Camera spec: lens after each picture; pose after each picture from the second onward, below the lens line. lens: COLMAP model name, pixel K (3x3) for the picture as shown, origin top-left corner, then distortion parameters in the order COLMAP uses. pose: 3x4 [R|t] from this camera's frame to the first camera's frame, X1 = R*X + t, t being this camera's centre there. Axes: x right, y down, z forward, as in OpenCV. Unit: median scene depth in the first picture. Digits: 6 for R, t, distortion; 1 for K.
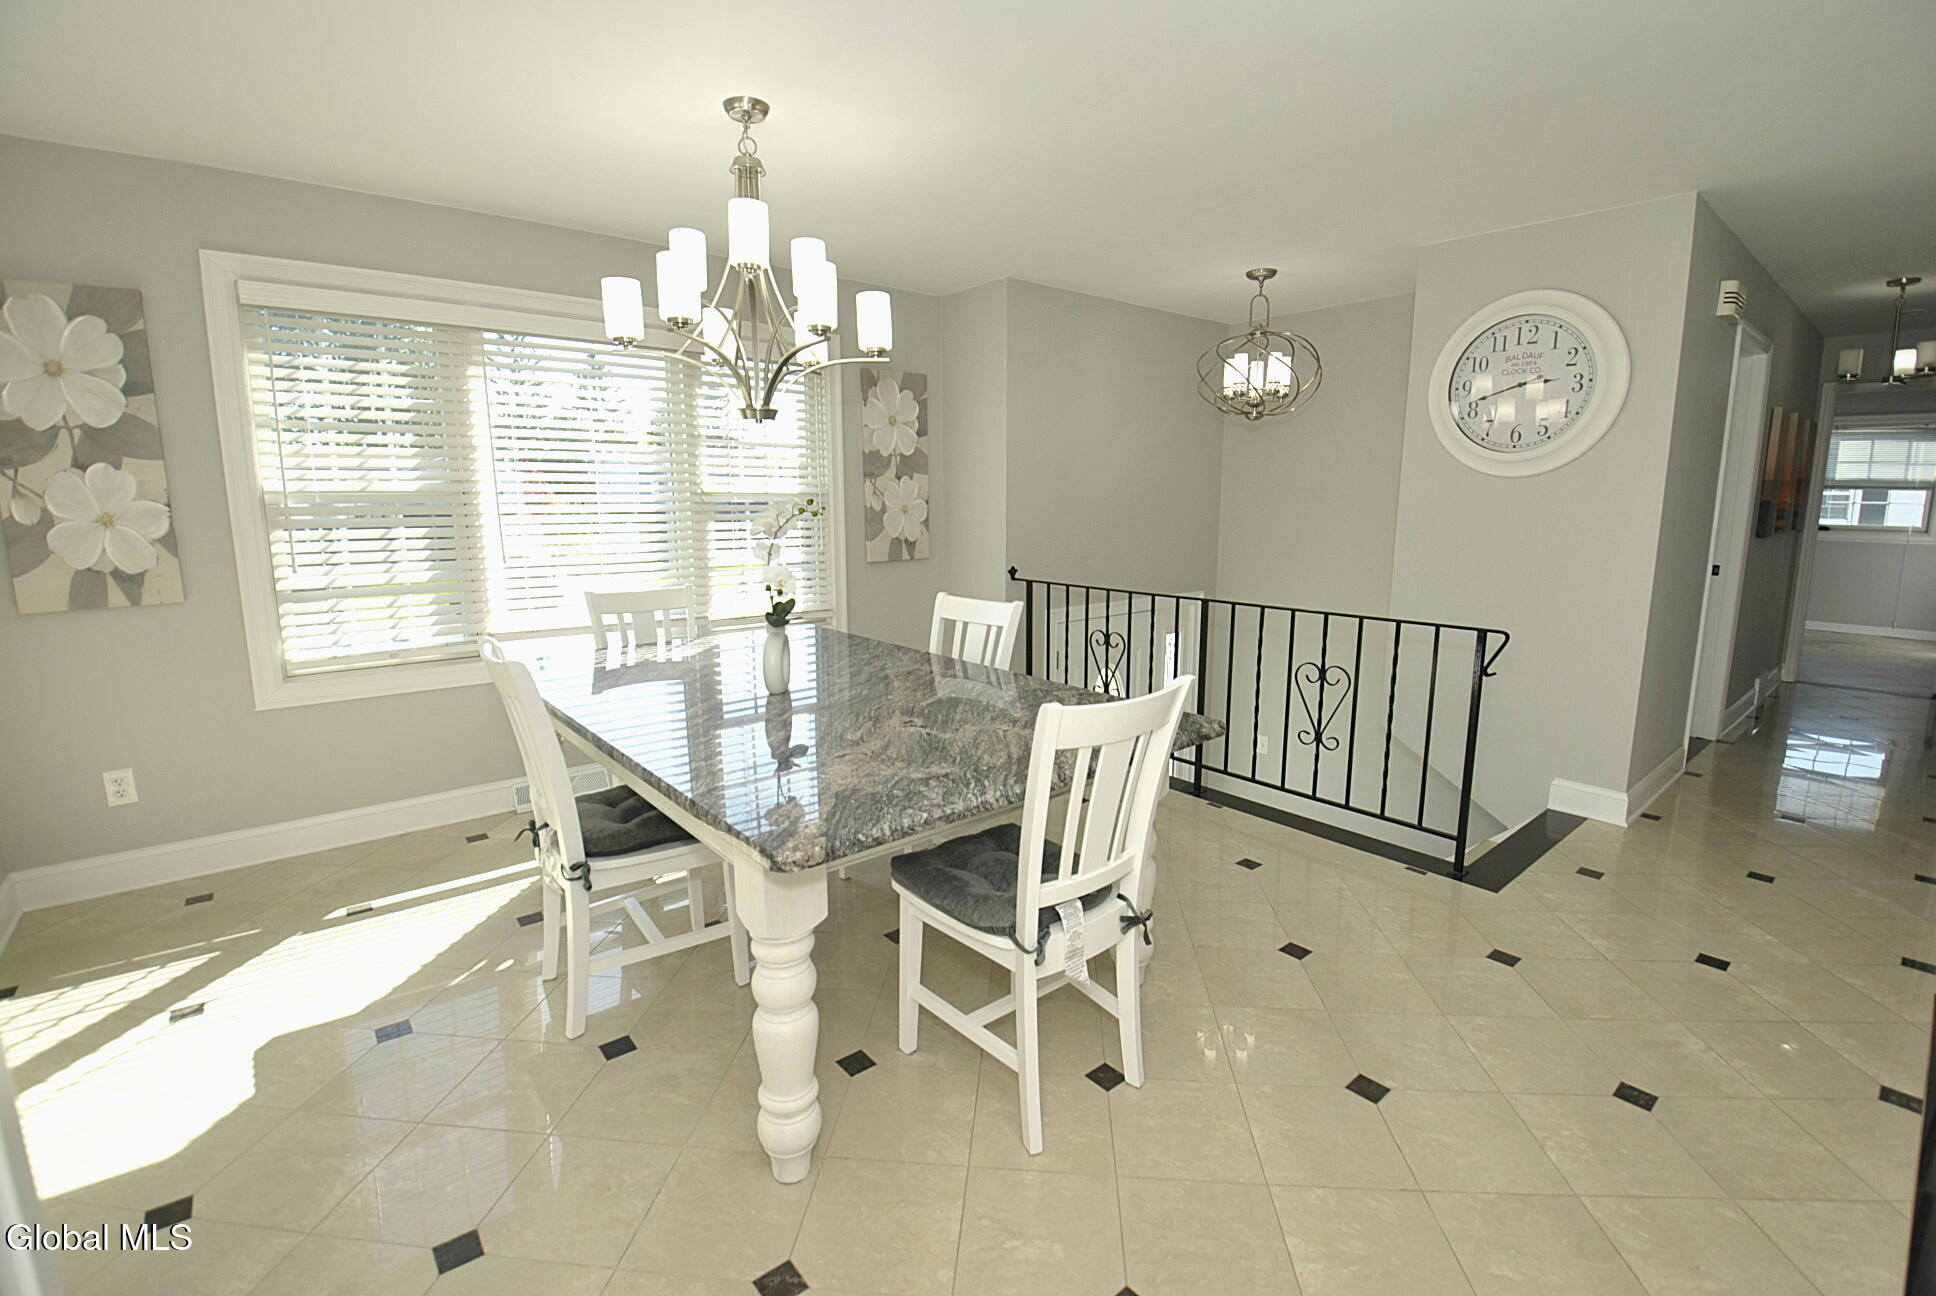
lens RADIAL K [[857.9, 0, 978.1], [0, 857.9, 638.6], [0, 0, 1]] dist [-0.002944, -0.012530]
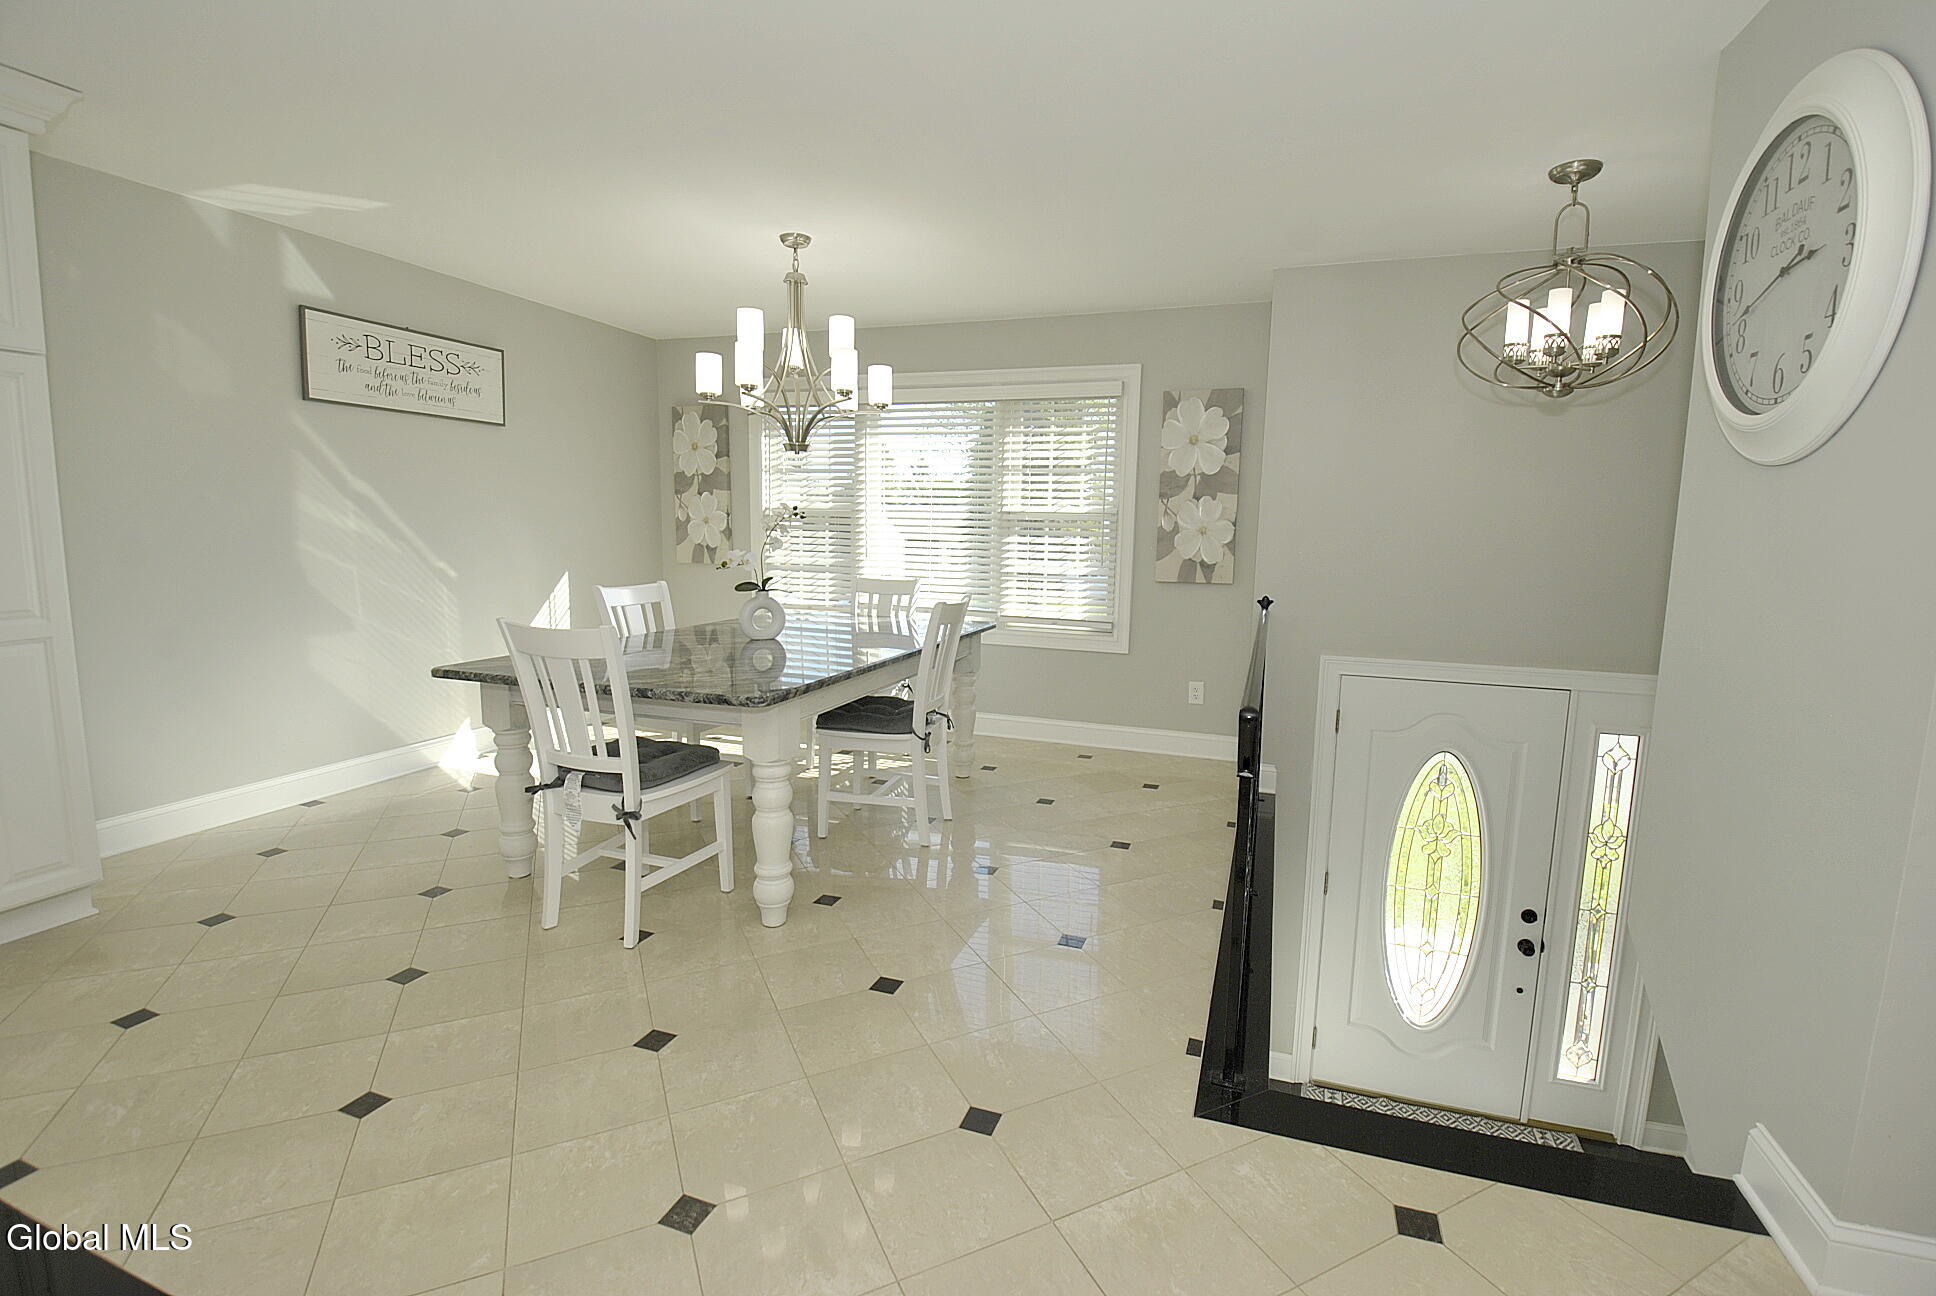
lens RADIAL K [[857.9, 0, 983.7], [0, 857.9, 633.3], [0, 0, 1]] dist [-0.002944, -0.012530]
pose [[0.510587, 0.115146, -0.852081, 0.689692], [-0.159909, 0.986420, 0.037479, -0.036527], [0.844825, 0.117119, 0.522066, 0.333077]]
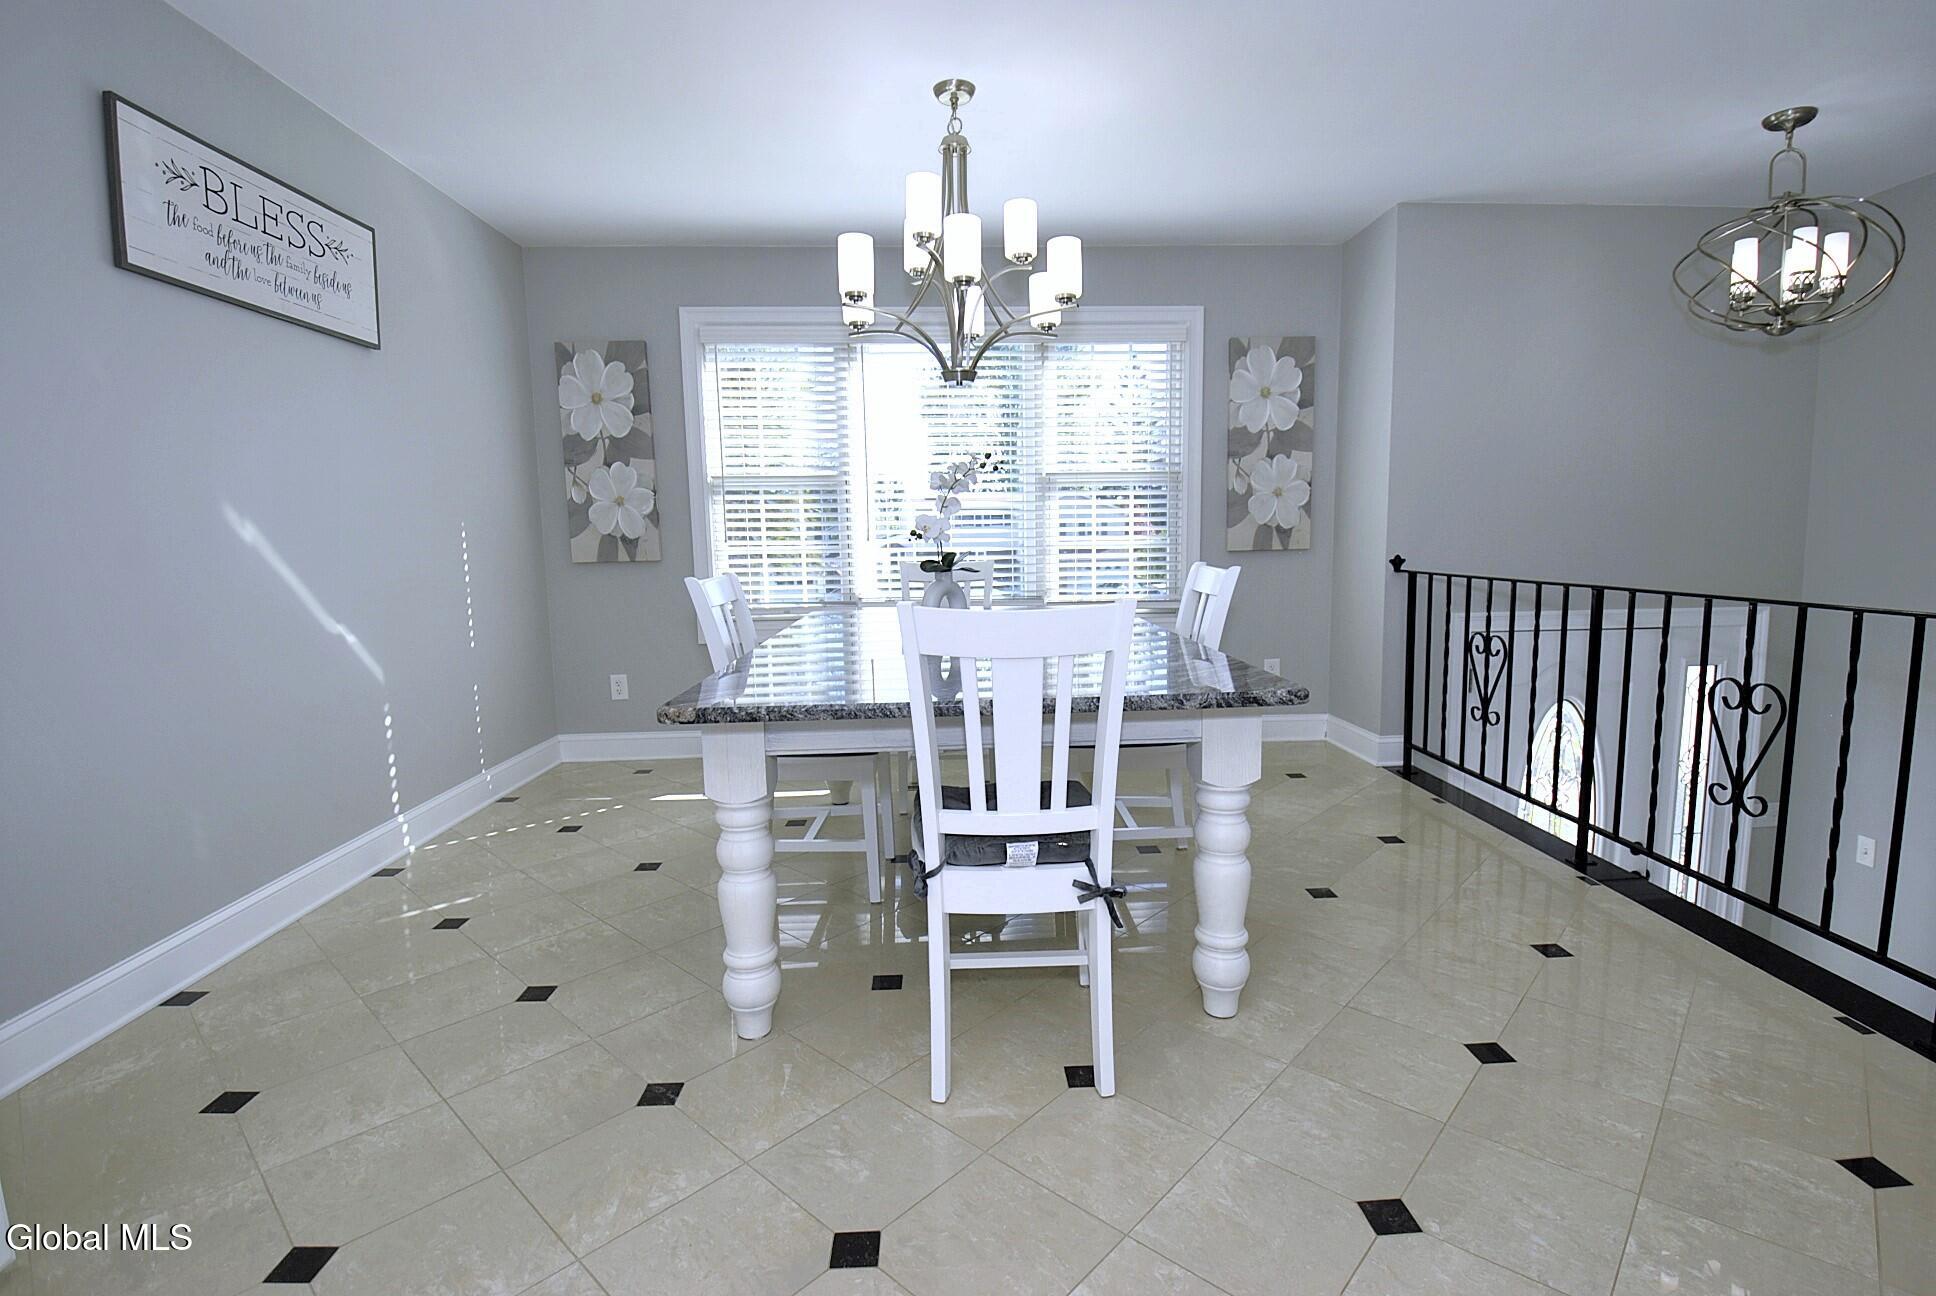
lens RADIAL K [[915.6, 0, 980.4], [0, 915.6, 648.9], [0, 0, 1]] dist [-0.012920, -0.009203]
pose [[0.791840, 0.062911, -0.607480, 0.279086], [-0.083819, 0.996463, -0.006063, 0.045473], [0.604950, 0.055719, 0.794312, 0.086663]]
